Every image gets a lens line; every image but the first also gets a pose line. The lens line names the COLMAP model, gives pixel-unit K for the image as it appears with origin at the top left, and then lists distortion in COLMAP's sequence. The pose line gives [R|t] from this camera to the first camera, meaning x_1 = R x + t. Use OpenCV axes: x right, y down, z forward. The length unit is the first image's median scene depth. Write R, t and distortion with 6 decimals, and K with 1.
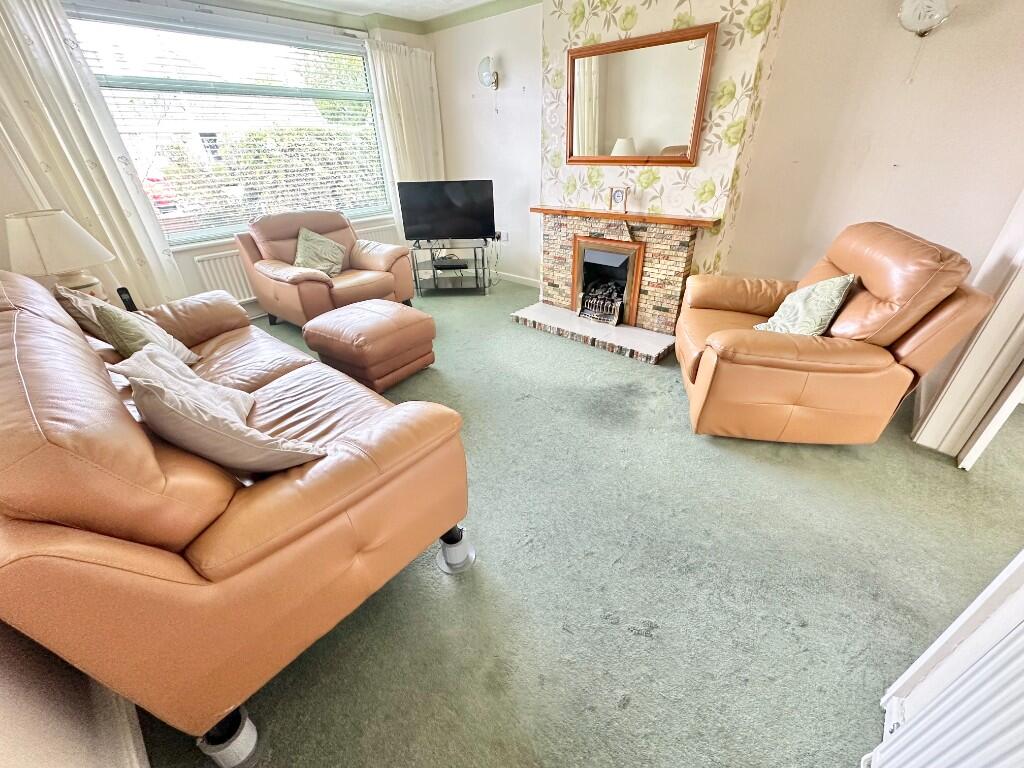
lens RADIAL K [[407.7, 0, 511.2], [0, 407.7, 383.3], [0, 0, 1]] dist [-0.005000, 0.000596]
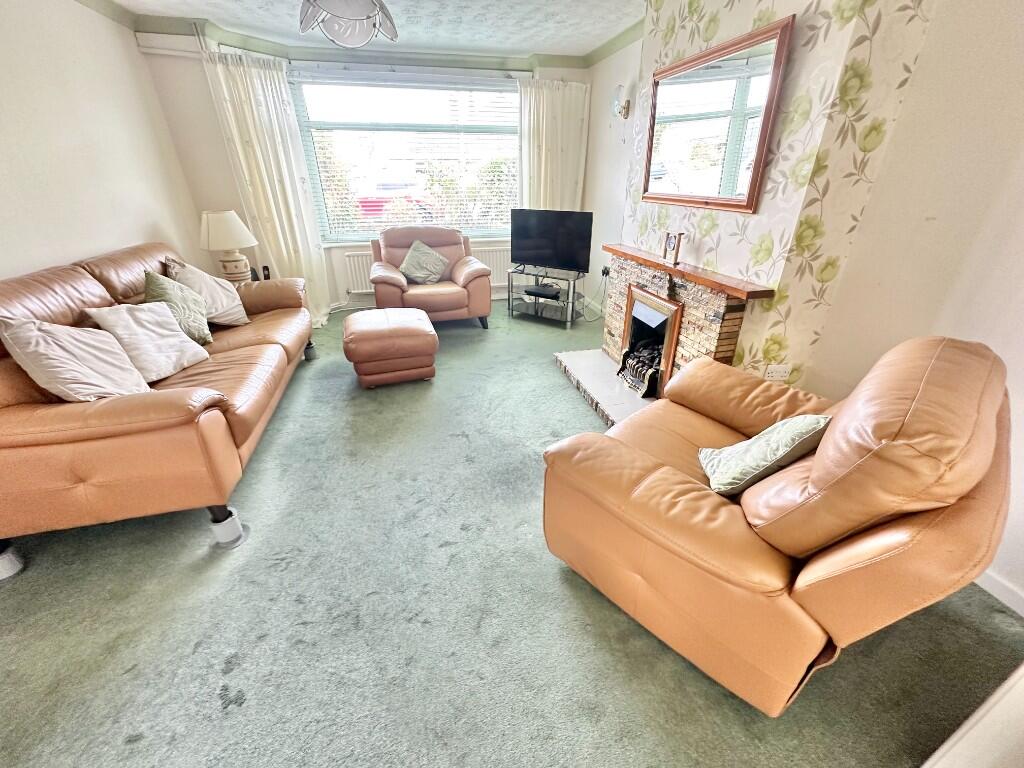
lens RADIAL K [[407.7, 0, 512.4], [0, 407.7, 384.2], [0, 0, 1]] dist [-0.005000, 0.000596]
pose [[0.821424, 0.280679, -0.496469, 0.471807], [-0.305250, 0.951700, 0.032997, -0.122491], [0.481752, 0.124442, 0.867427, 0.182951]]
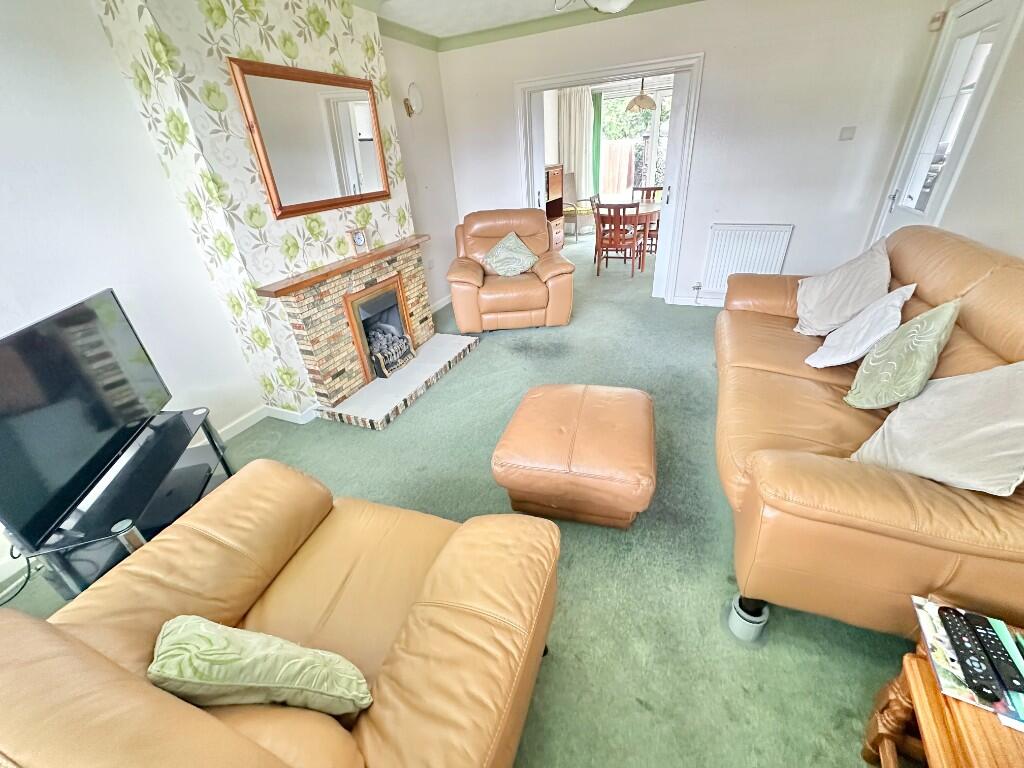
lens RADIAL K [[407.7, 0, 511.7], [0, 407.7, 383.5], [0, 0, 1]] dist [-0.005000, 0.000596]
pose [[-0.312540, -0.424388, 0.849831, -0.742946], [0.550119, 0.648483, 0.526155, -0.530920], [-0.774395, 0.631953, 0.030787, 0.894851]]
